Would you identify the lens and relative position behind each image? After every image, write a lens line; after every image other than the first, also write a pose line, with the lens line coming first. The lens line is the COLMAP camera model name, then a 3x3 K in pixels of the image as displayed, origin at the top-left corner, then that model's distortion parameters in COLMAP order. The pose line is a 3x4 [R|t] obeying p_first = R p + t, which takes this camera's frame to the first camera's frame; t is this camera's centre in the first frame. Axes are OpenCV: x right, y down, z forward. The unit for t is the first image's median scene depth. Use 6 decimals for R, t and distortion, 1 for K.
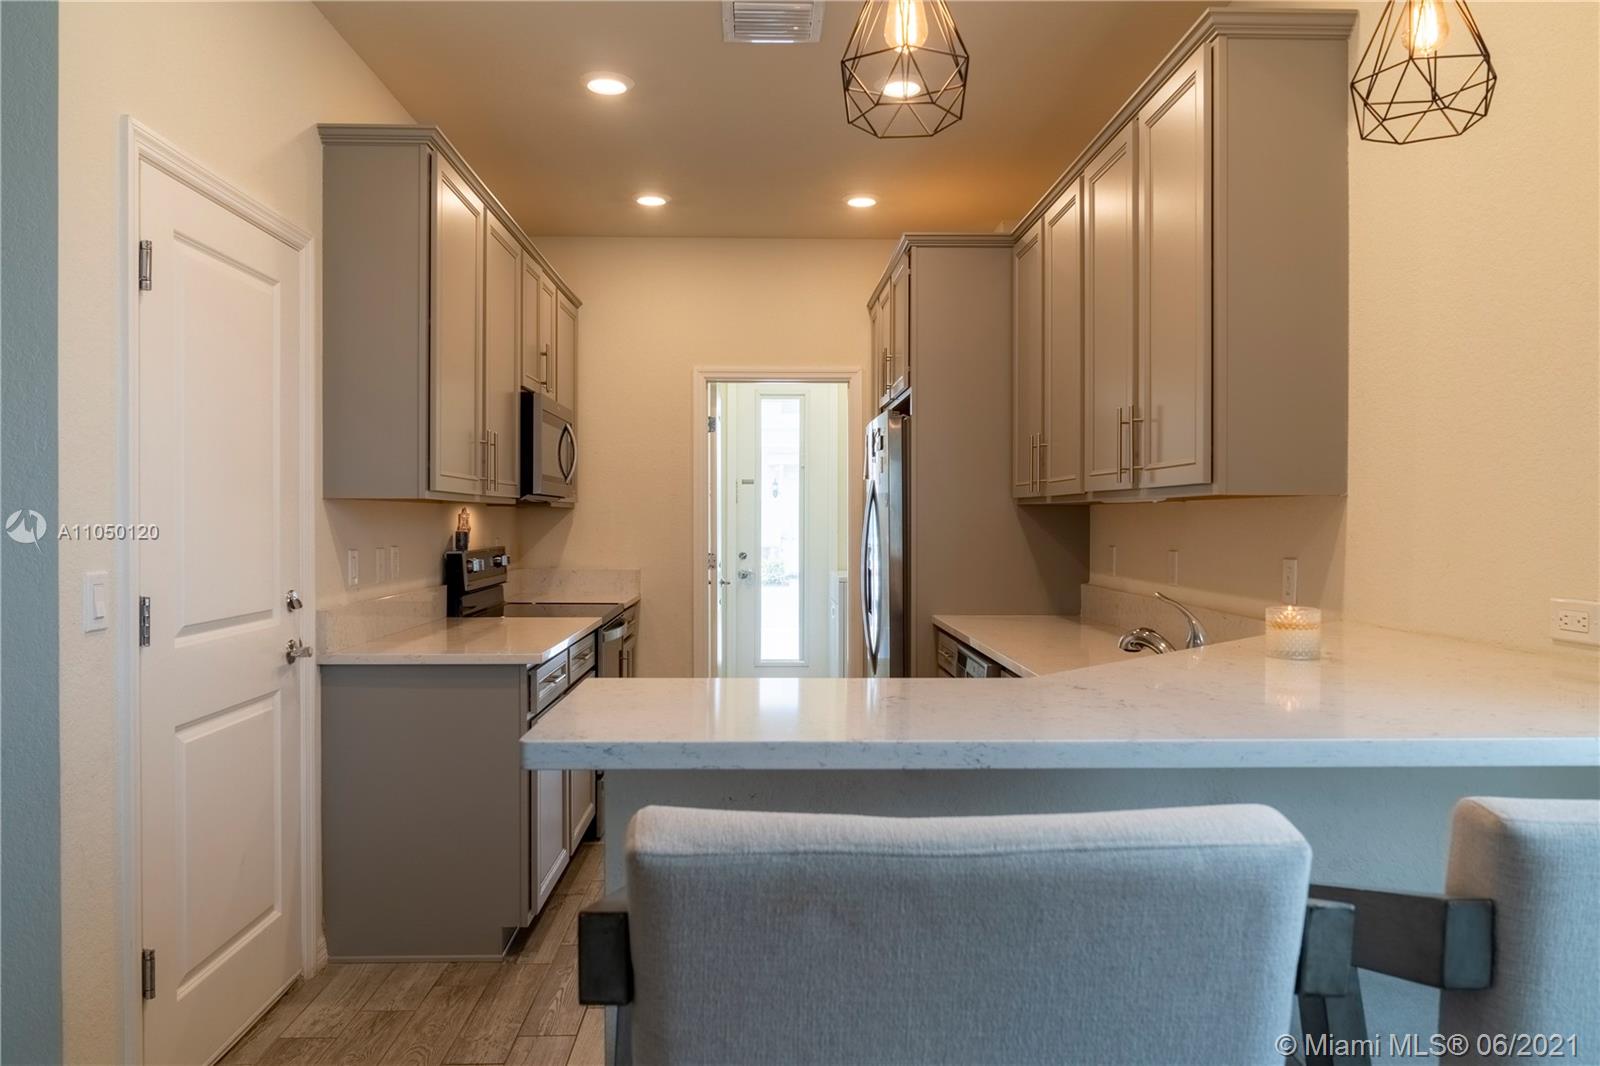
lens RADIAL K [[1104.0, 0, 800.6], [0, 1104.0, 528.5], [0, 0, 1]] dist [-0.008008, -0.010348]
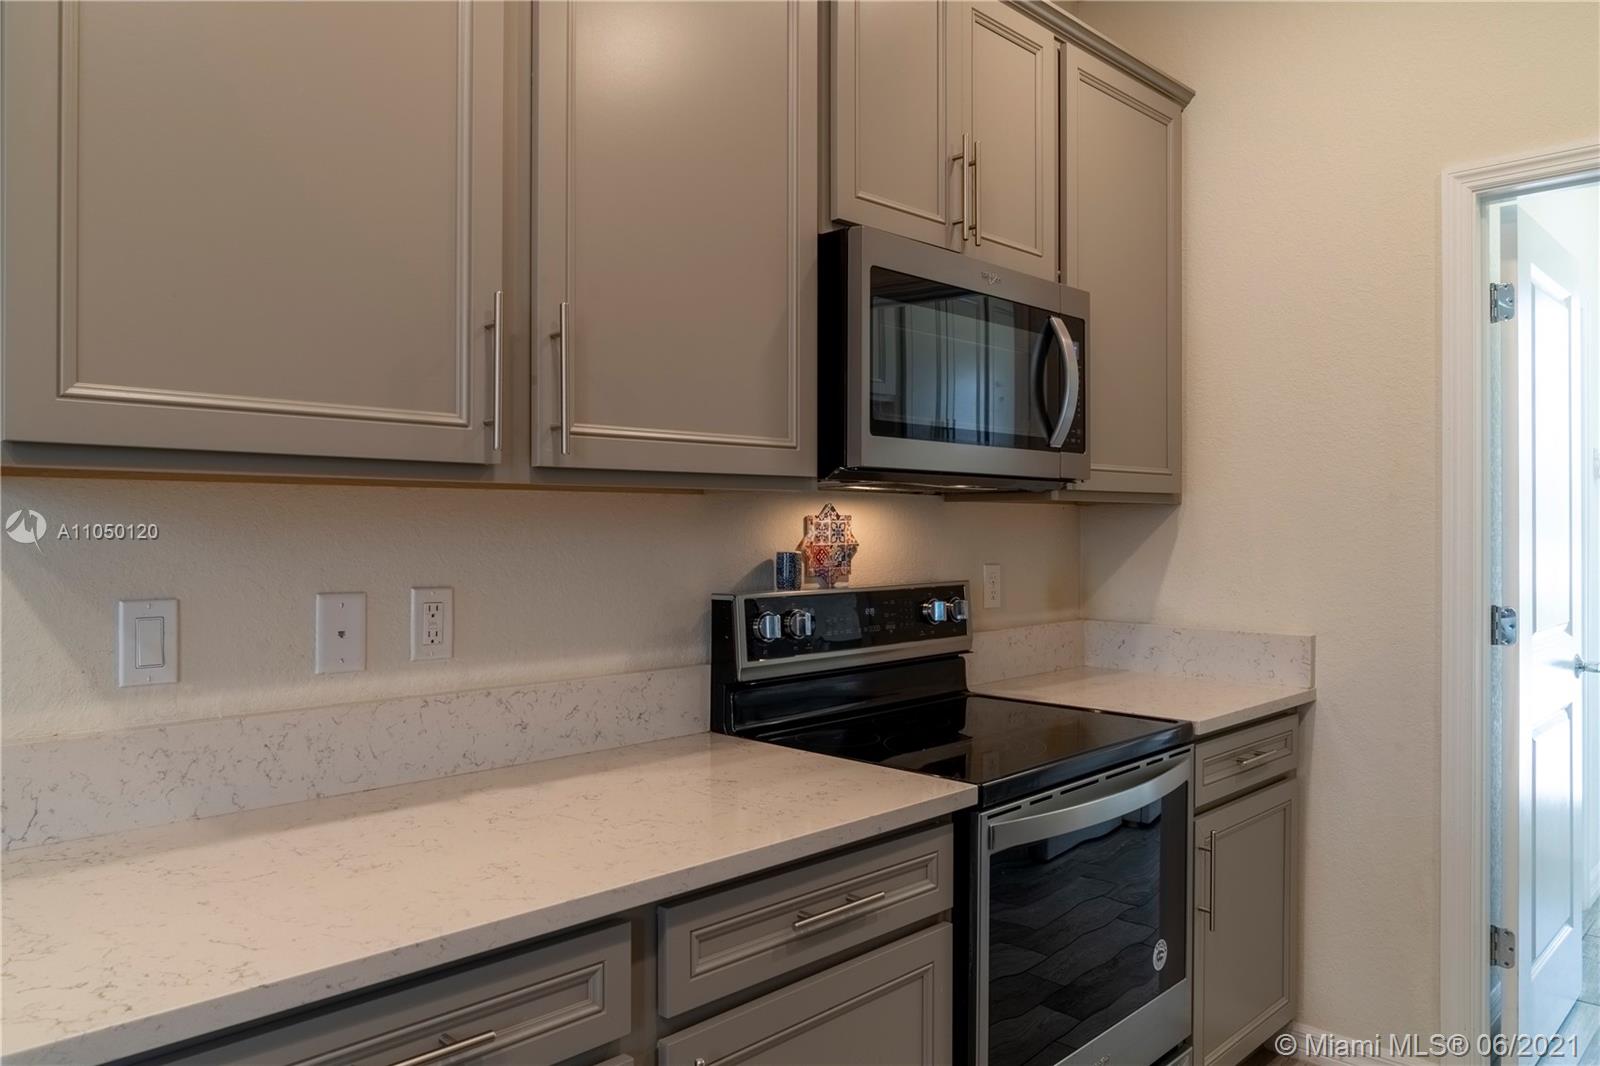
lens RADIAL K [[1104.0, 0, 807.8], [0, 1104.0, 529.8], [0, 0, 1]] dist [-0.008008, -0.010348]
pose [[0.687414, 0.000962, -0.726265, 0.055162], [-0.004063, 0.999989, -0.002520, -0.006422], [0.726255, 0.004683, 0.687410, 0.687771]]
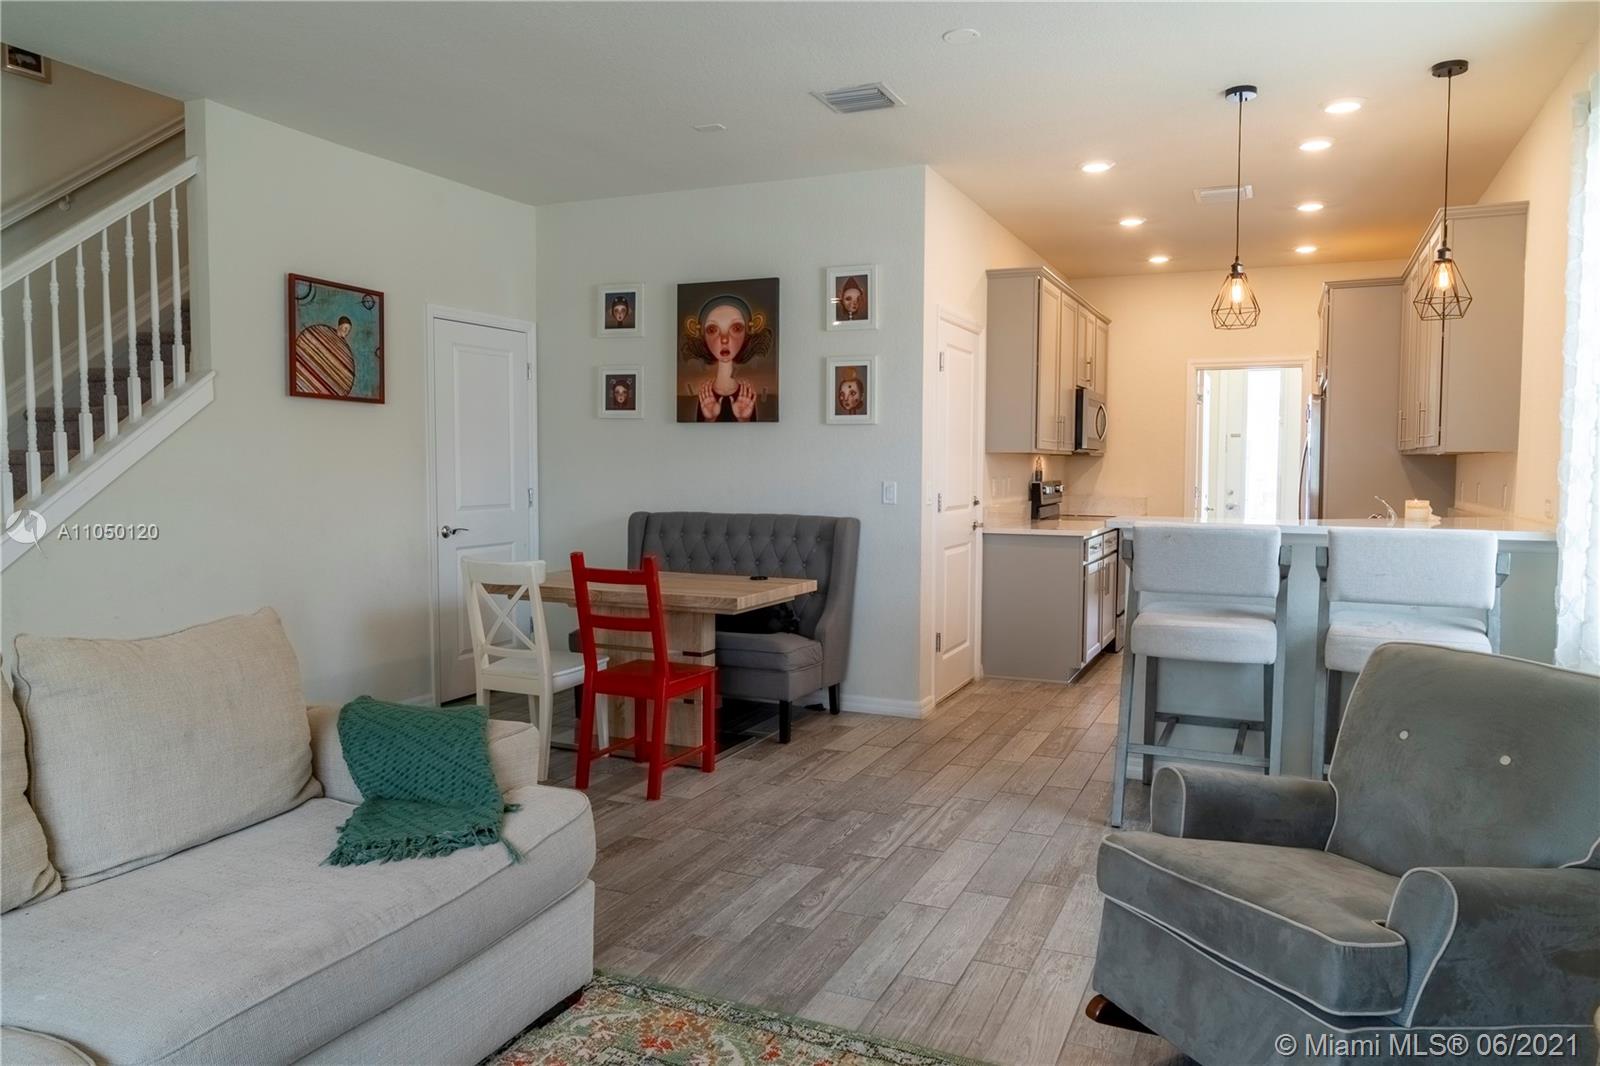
lens RADIAL K [[1104.0, 0, 798.1], [0, 1104.0, 526.4], [0, 0, 1]] dist [-0.008008, -0.010348]
pose [[0.896691, 0.028327, -0.441749, 0.121416], [-0.006870, 0.998721, 0.050097, 0.006453], [0.442603, -0.041887, 0.895739, -0.728787]]
